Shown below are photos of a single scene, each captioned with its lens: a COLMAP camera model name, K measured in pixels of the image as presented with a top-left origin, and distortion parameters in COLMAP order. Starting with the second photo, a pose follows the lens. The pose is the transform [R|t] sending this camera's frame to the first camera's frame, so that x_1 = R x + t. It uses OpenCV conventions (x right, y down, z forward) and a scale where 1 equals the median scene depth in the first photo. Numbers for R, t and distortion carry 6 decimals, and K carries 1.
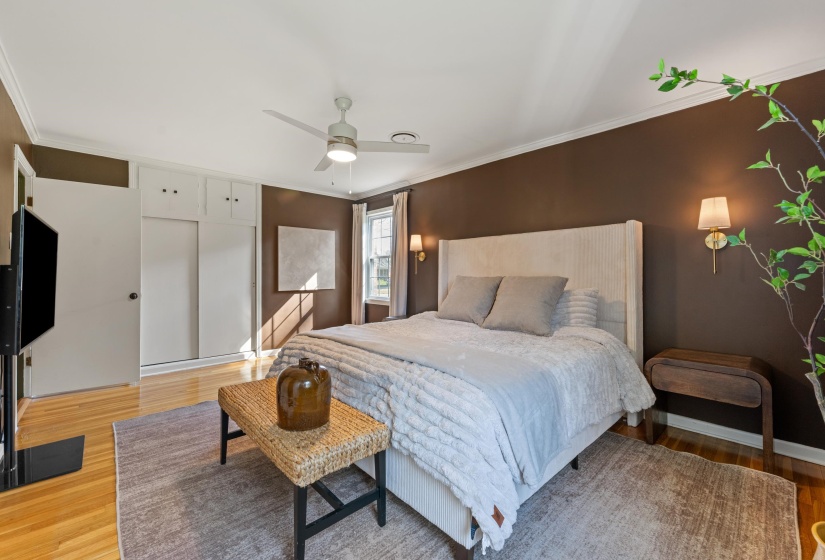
lens RADIAL K [[333.2, 0, 410.1], [0, 333.2, 269.7], [0, 0, 1]] dist [-0.002221, -0.000455]
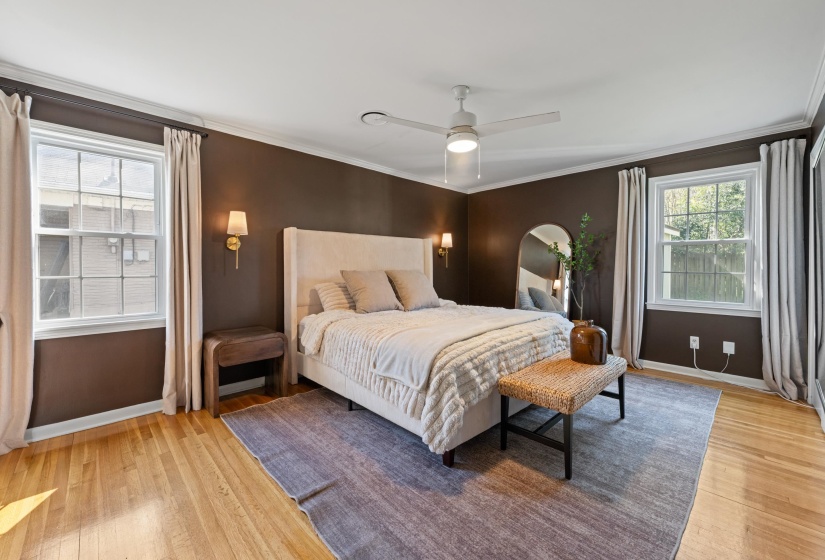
lens RADIAL K [[333.2, 0, 410.1], [0, 333.2, 269.7], [0, 0, 1]] dist [-0.002221, -0.000455]
pose [[-0.013191, 0.002827, 0.999909, -1.171887], [-0.003079, 0.999991, -0.002868, 0.023870], [-0.999908, -0.003116, -0.013182, 1.164223]]
